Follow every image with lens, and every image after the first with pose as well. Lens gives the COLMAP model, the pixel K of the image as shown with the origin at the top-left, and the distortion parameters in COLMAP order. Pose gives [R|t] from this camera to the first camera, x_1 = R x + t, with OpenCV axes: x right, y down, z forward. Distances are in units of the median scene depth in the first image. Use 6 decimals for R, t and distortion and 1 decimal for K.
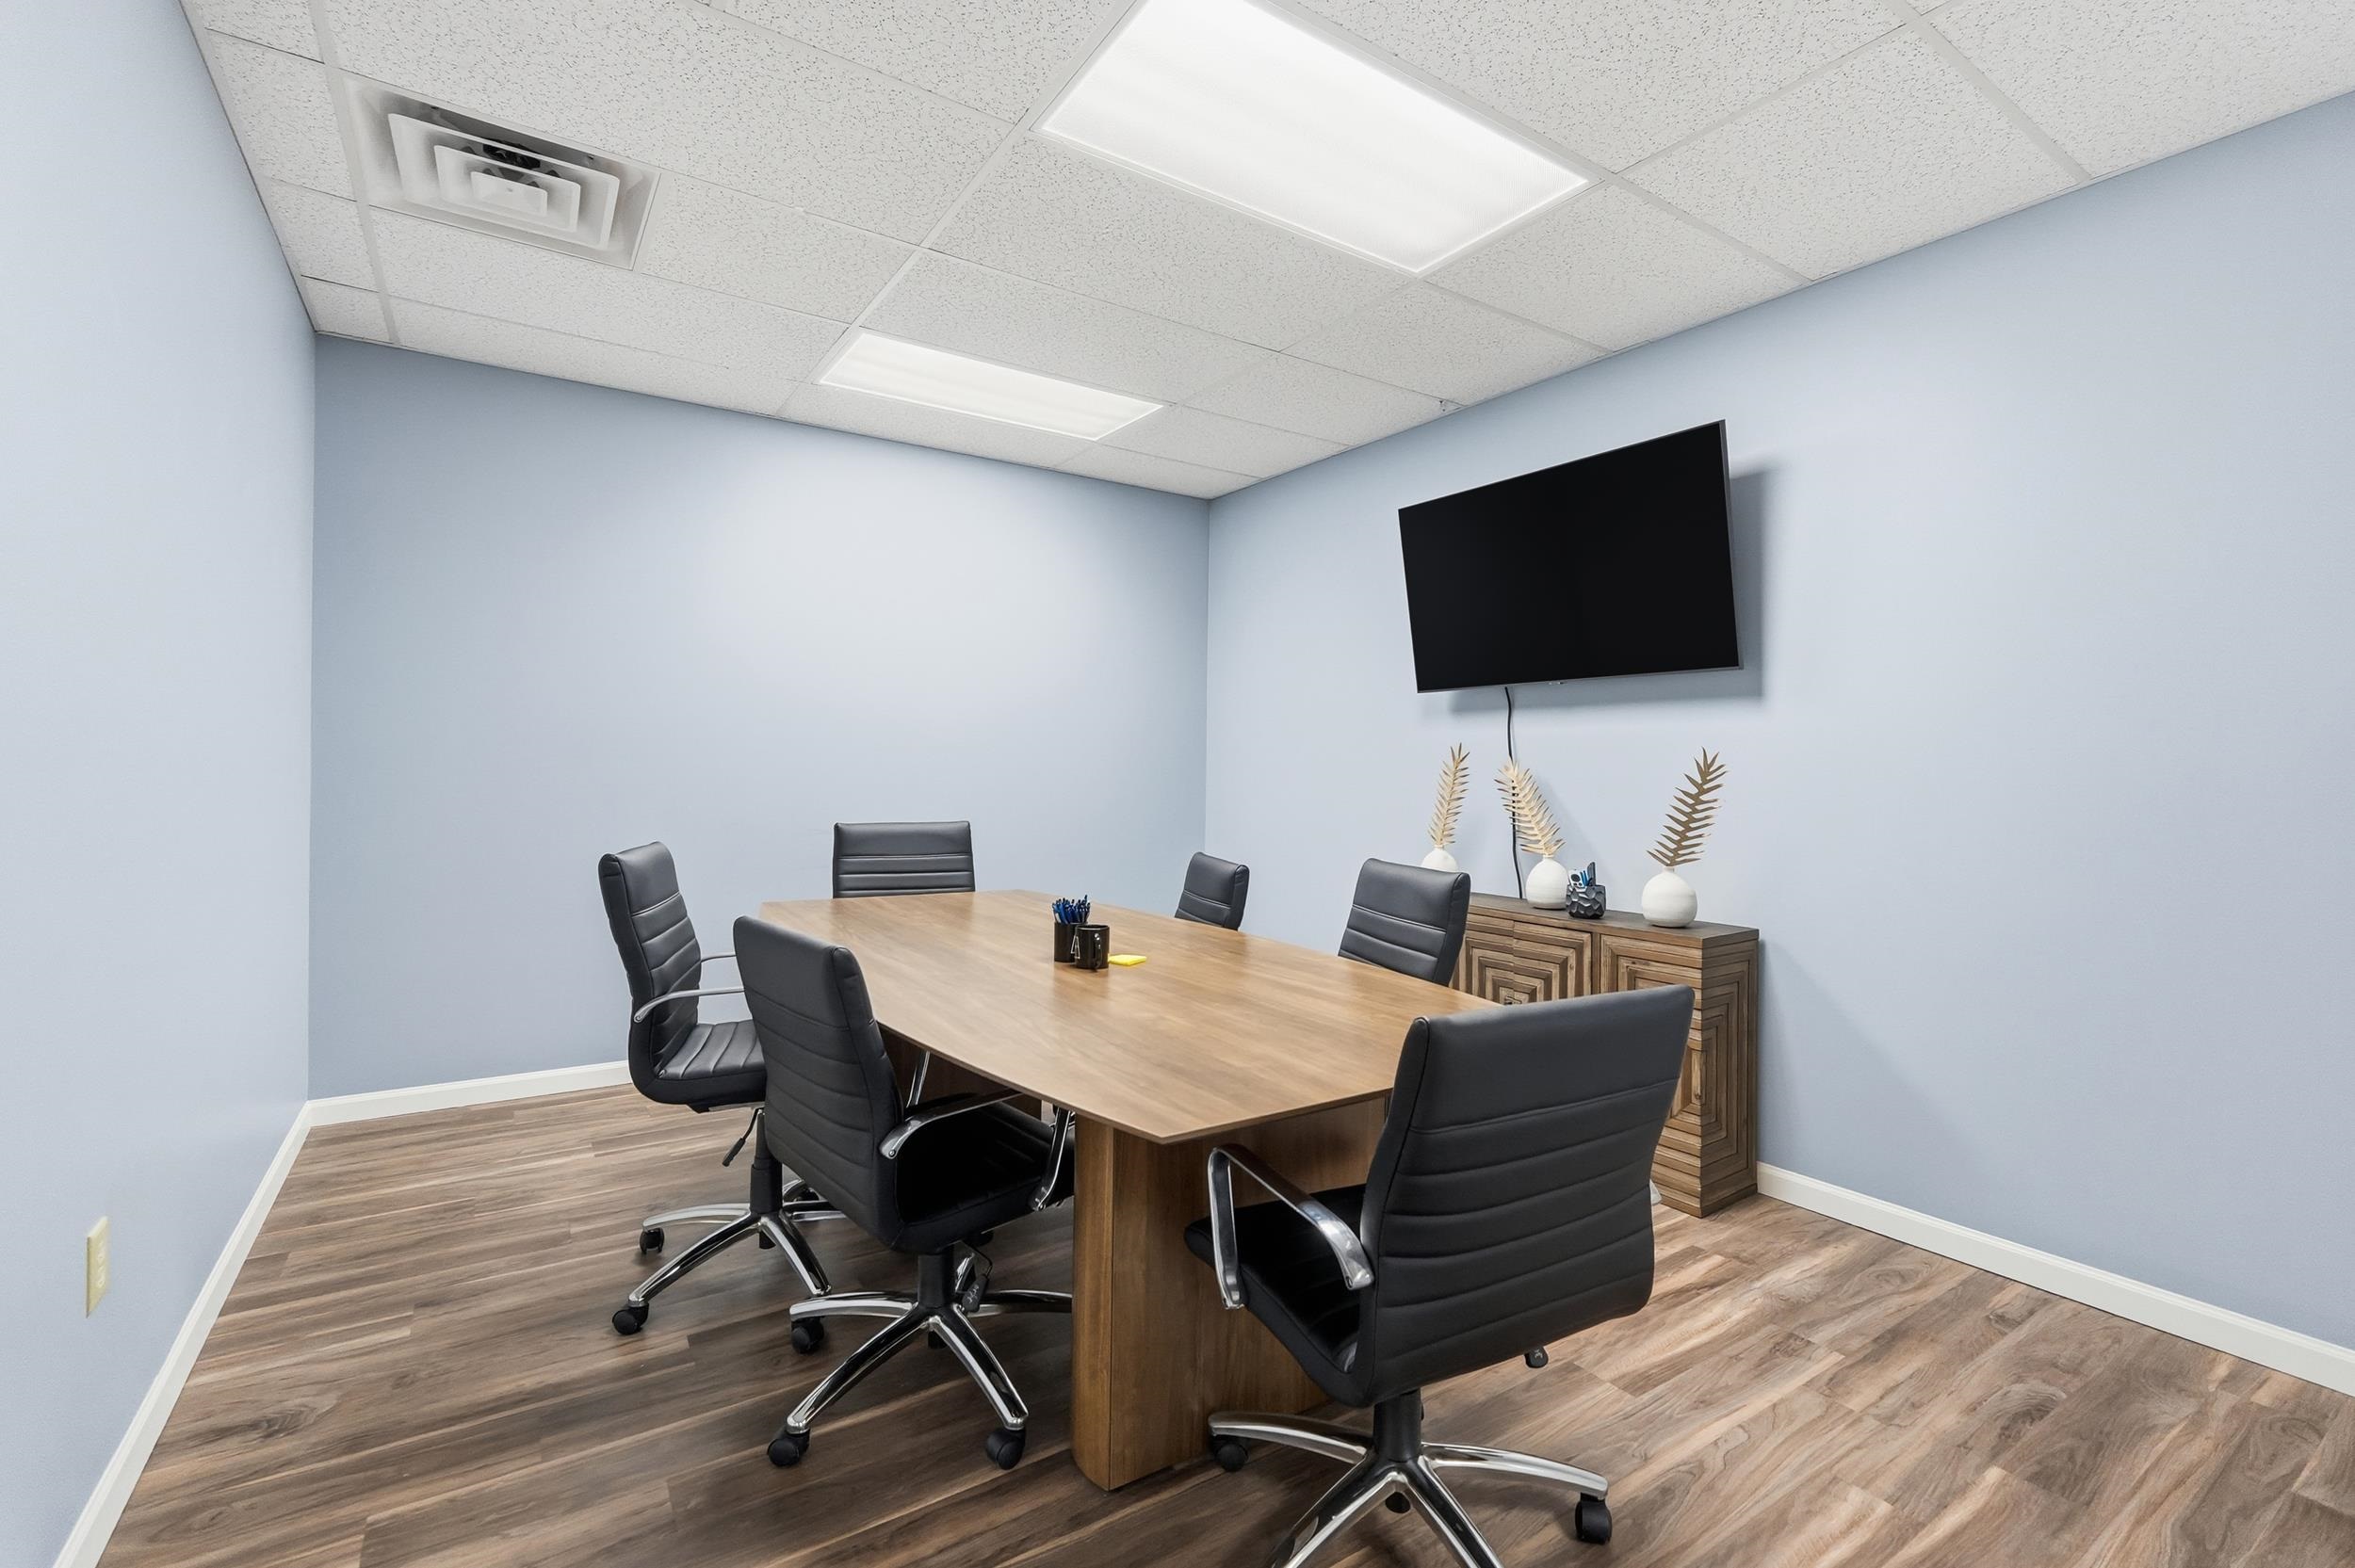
lens RADIAL K [[1016.5, 0, 1174.5], [0, 1016.5, 776.0], [0, 0, 1]] dist [0.003721, 0.000403]
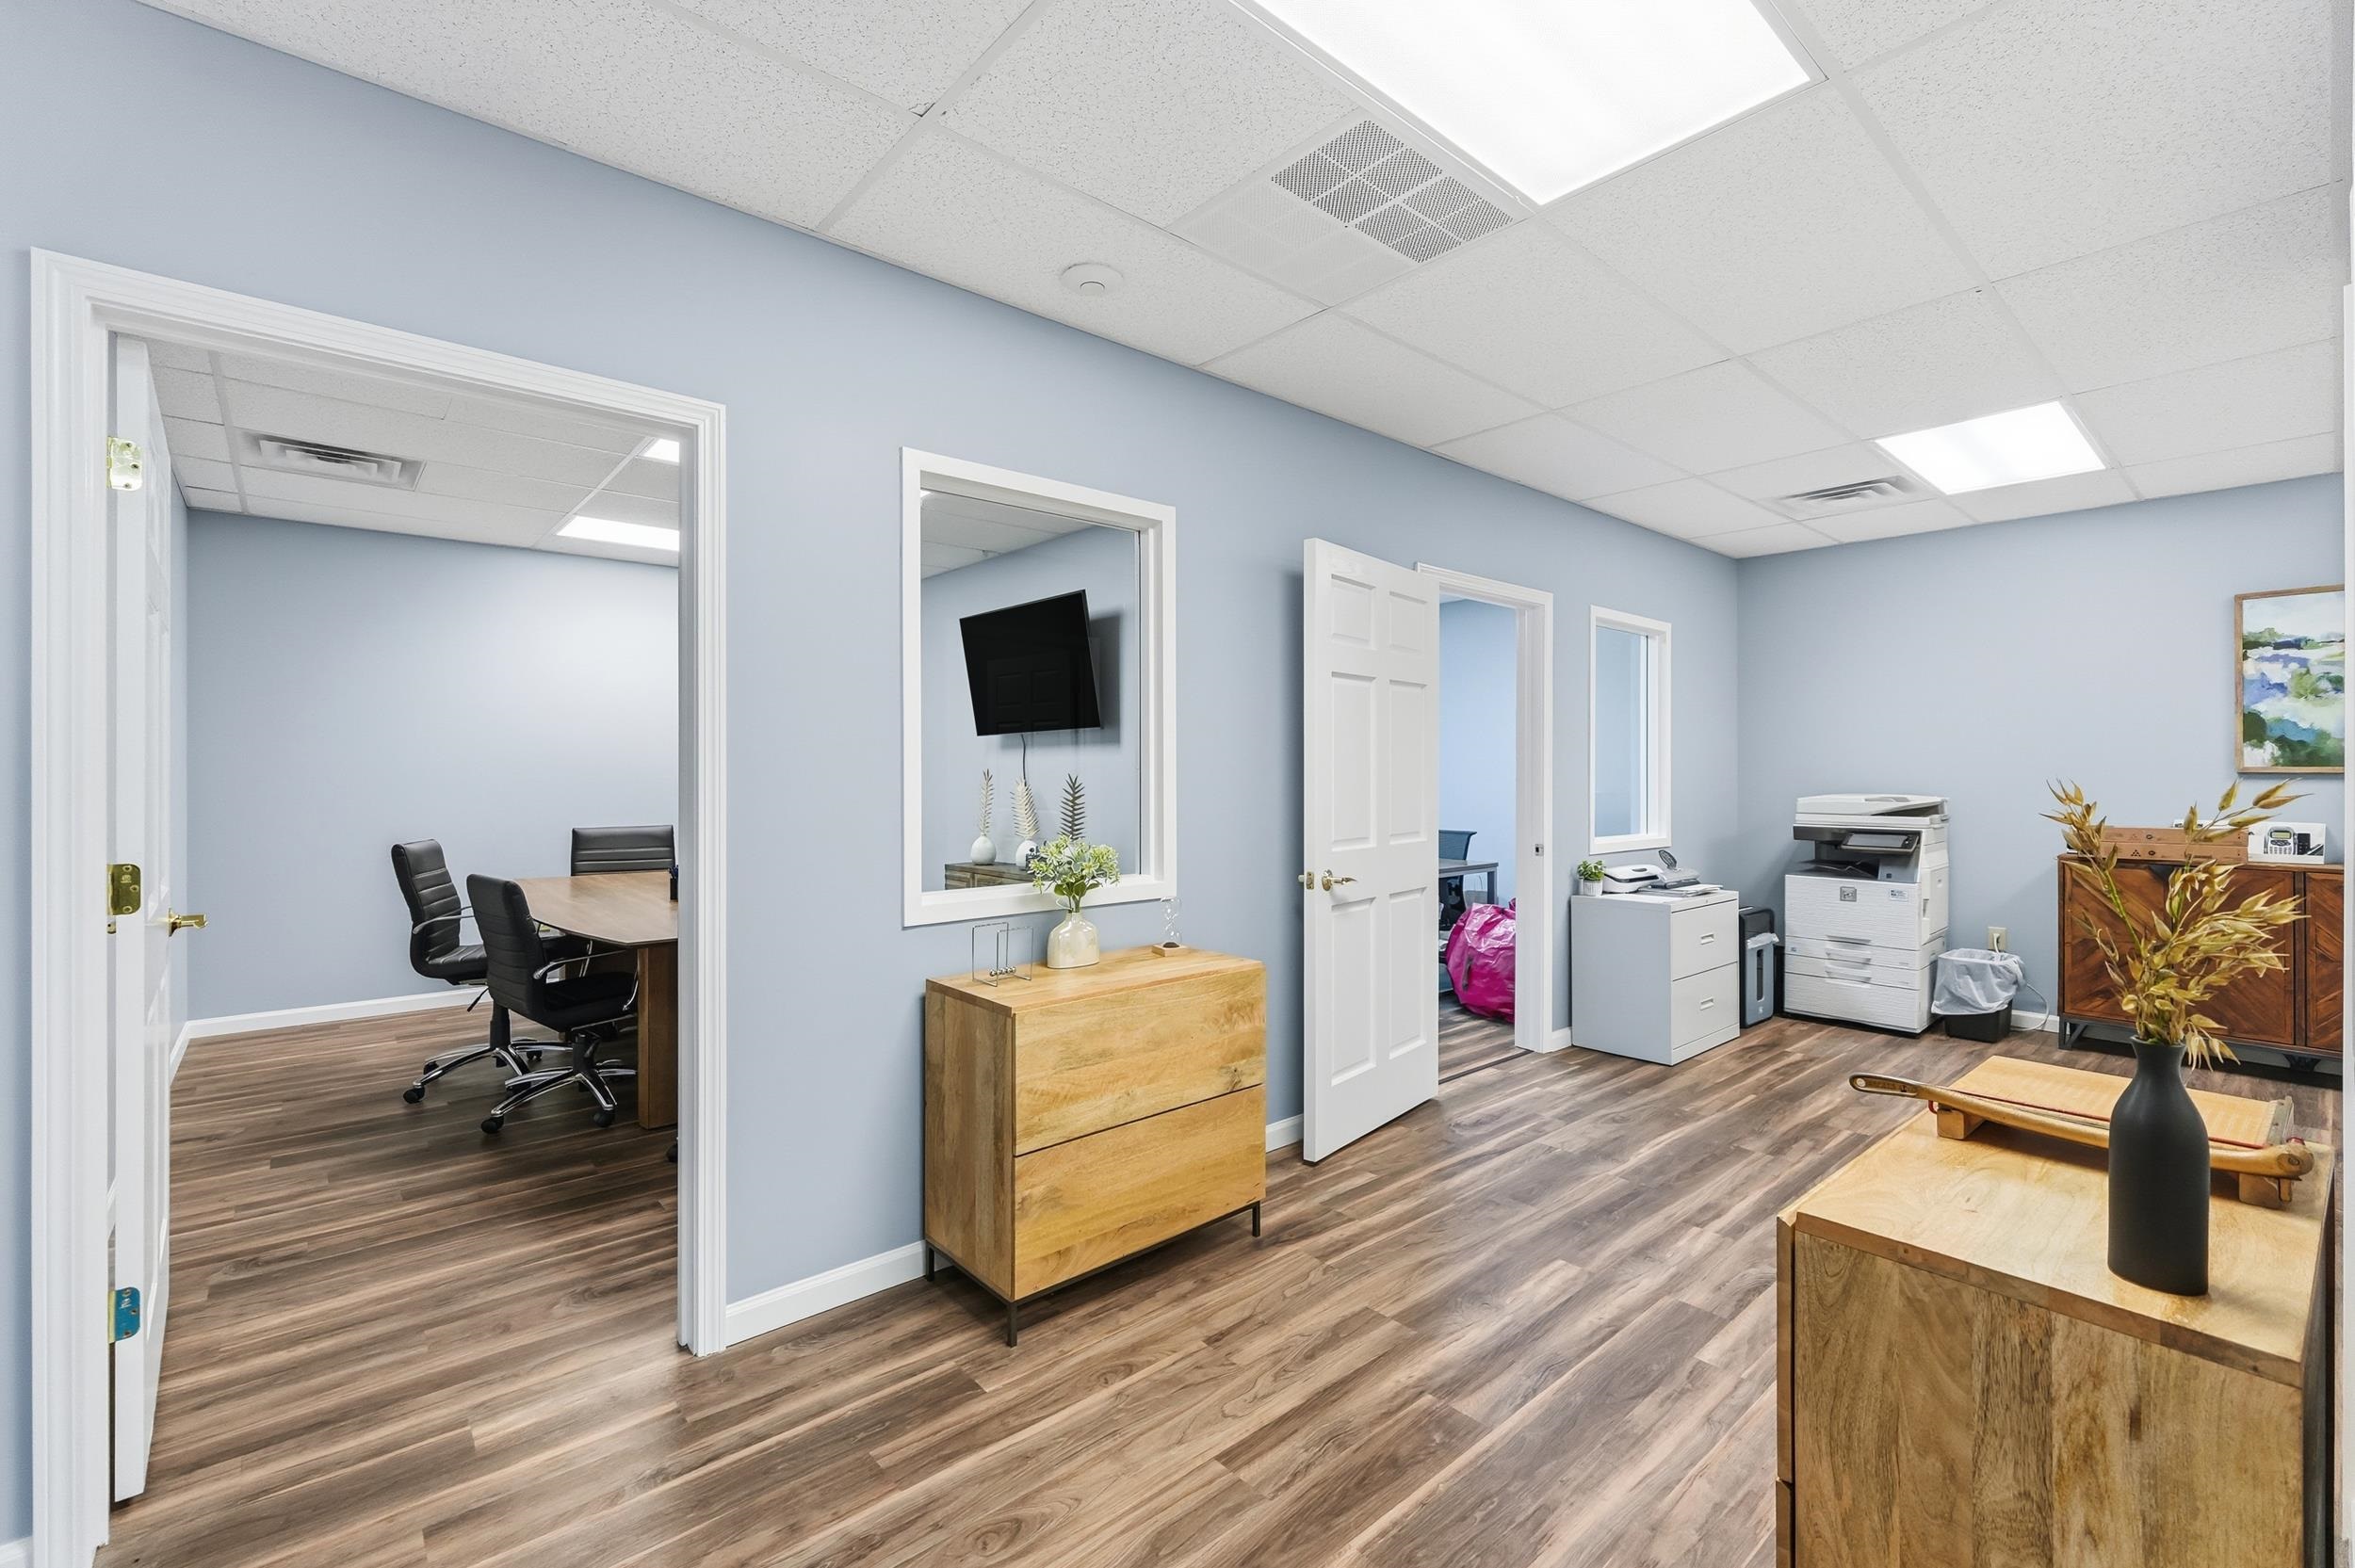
lens RADIAL K [[1016.5, 0, 1184.2], [0, 1016.5, 775.3], [0, 0, 1]] dist [0.003721, 0.000403]
pose [[0.991807, -0.014632, 0.126903, 0.463402], [0.015222, 0.999877, -0.003684, -0.015080], [-0.126834, 0.005585, 0.991908, -0.750893]]
